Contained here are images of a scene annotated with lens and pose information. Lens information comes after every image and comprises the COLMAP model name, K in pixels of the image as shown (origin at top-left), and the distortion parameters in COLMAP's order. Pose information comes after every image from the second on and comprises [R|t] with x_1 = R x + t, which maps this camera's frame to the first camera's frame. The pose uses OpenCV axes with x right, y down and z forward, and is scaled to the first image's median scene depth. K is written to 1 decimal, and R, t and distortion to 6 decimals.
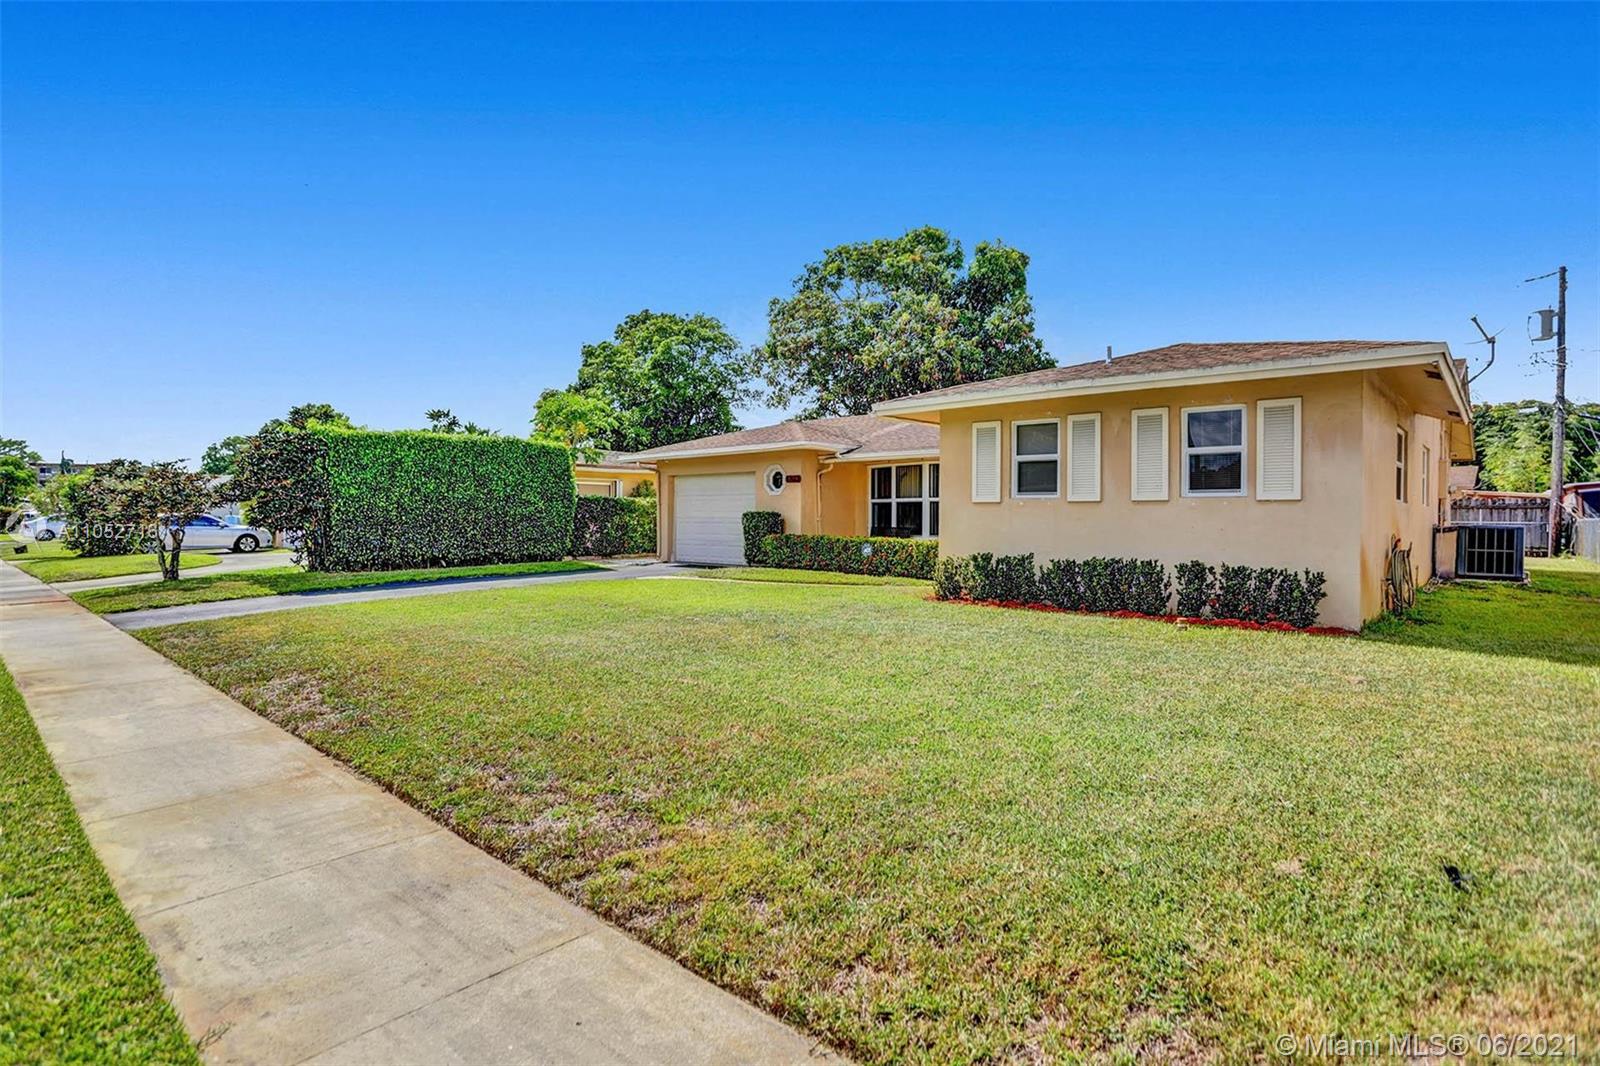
lens RADIAL K [[803.6, 0, 794.6], [0, 803.6, 530.3], [0, 0, 1]] dist [-0.049637, 0.013641]
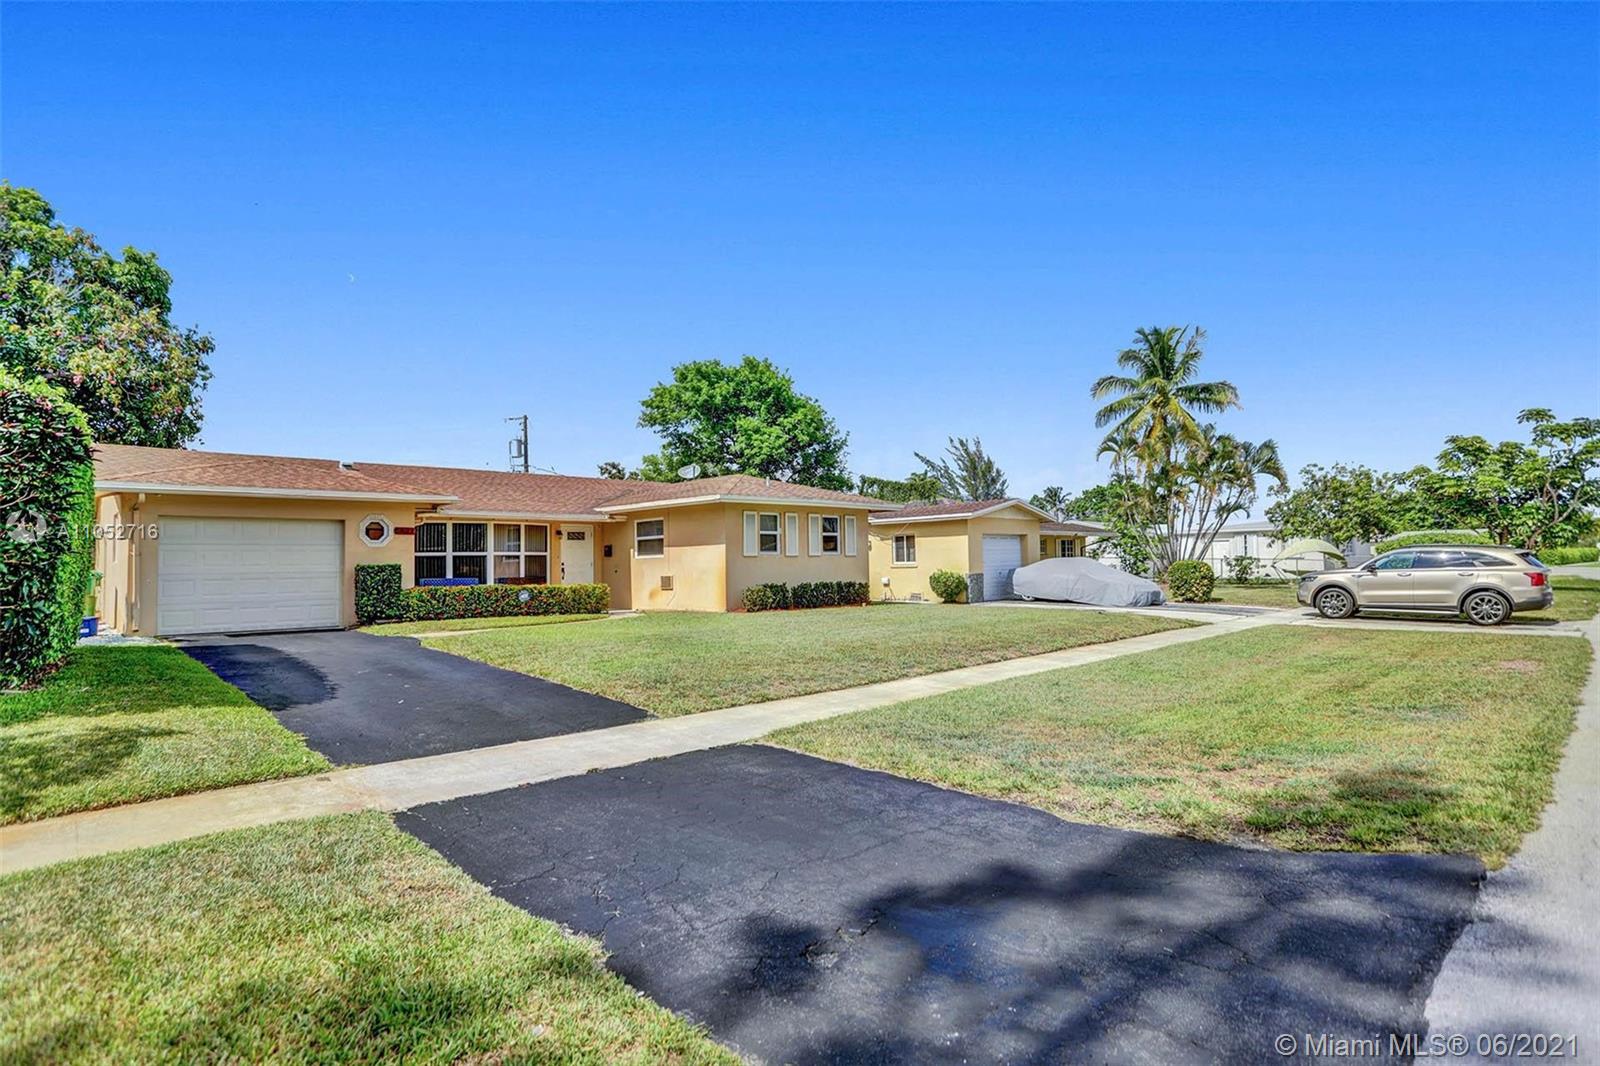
lens RADIAL K [[803.6, 0, 787.8], [0, 803.6, 532.9], [0, 0, 1]] dist [-0.049637, 0.013641]
pose [[0.078225, 0.036344, 0.996273, -0.607365], [0.034791, 0.998627, -0.039162, -0.004686], [-0.996329, 0.037724, 0.076853, 0.300437]]
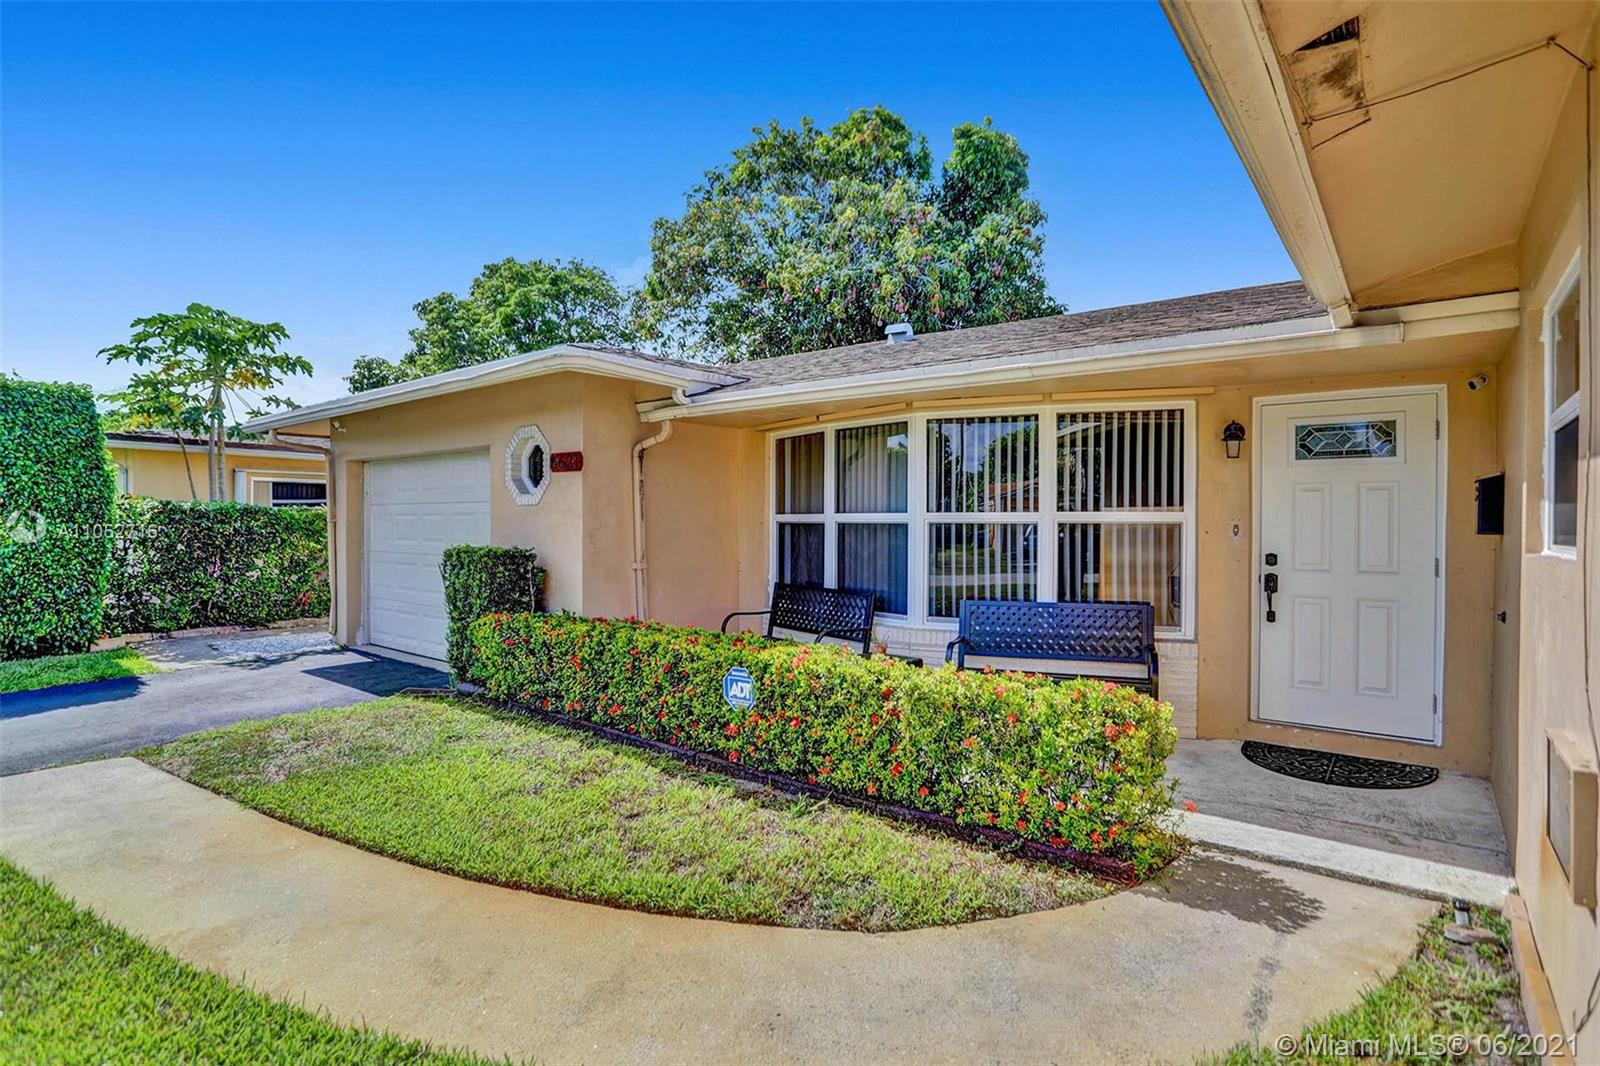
lens RADIAL K [[803.6, 0, 791.6], [0, 803.6, 525.5], [0, 0, 1]] dist [-0.049637, 0.013641]
pose [[0.997502, -0.000645, 0.070640, 0.050900], [0.001485, 0.999929, -0.011838, -0.019087], [-0.070627, 0.011914, 0.997432, 0.402555]]
